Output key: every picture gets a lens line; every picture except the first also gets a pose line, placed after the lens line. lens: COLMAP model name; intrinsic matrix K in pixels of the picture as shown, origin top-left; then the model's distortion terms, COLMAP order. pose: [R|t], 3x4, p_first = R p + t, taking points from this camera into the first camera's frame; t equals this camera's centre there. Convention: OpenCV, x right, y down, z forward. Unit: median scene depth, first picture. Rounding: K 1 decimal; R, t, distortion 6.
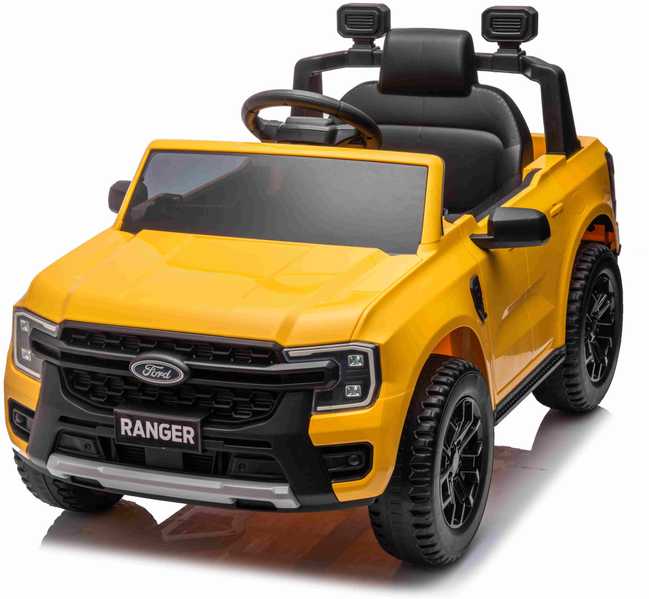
lens RADIAL K [[1627.7, 0, 349.5], [0, 1627.7, 300.0], [0, 0, 1]] dist [0.063460, 0.152663]
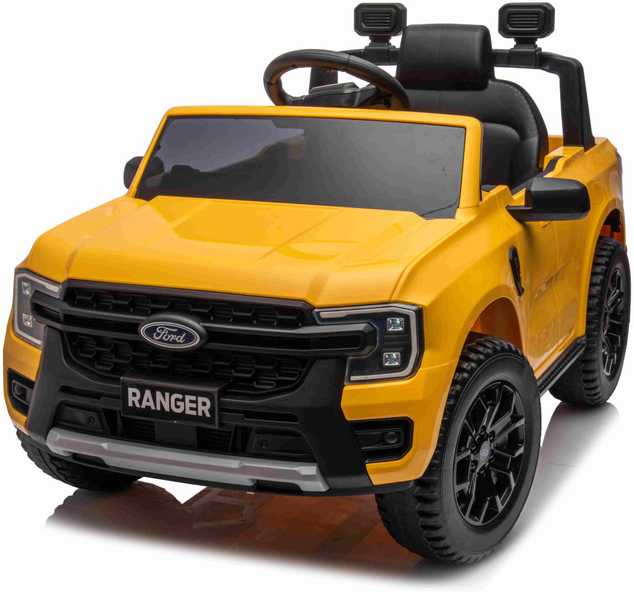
lens RADIAL K [[1247.8, 0, 343.6], [0, 1247.8, 317.5], [0, 0, 1]] dist [0.000853, 0.050422]
pose [[0.999699, 0.016375, 0.018254, -0.035742], [-0.015900, 0.999538, -0.025911, 0.050119], [-0.018670, 0.025613, 0.999498, 0.316095]]
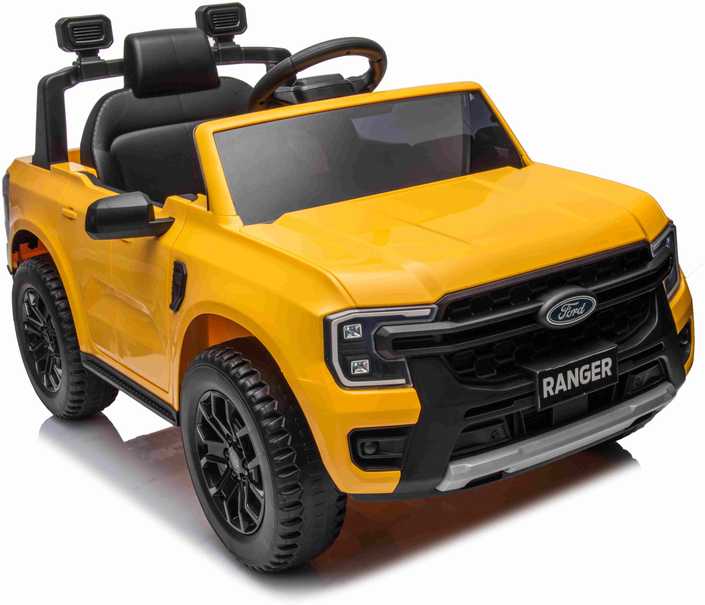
lens RADIAL K [[1092.3, 0, 294.6], [0, 1092.3, 303.0], [0, 0, 1]] dist [0.020820, 0.036467]
pose [[0.581084, -0.247841, 0.775188, -0.651634], [0.290552, 0.952908, 0.086863, -0.053240], [-0.760211, 0.174757, 0.625730, 0.735910]]
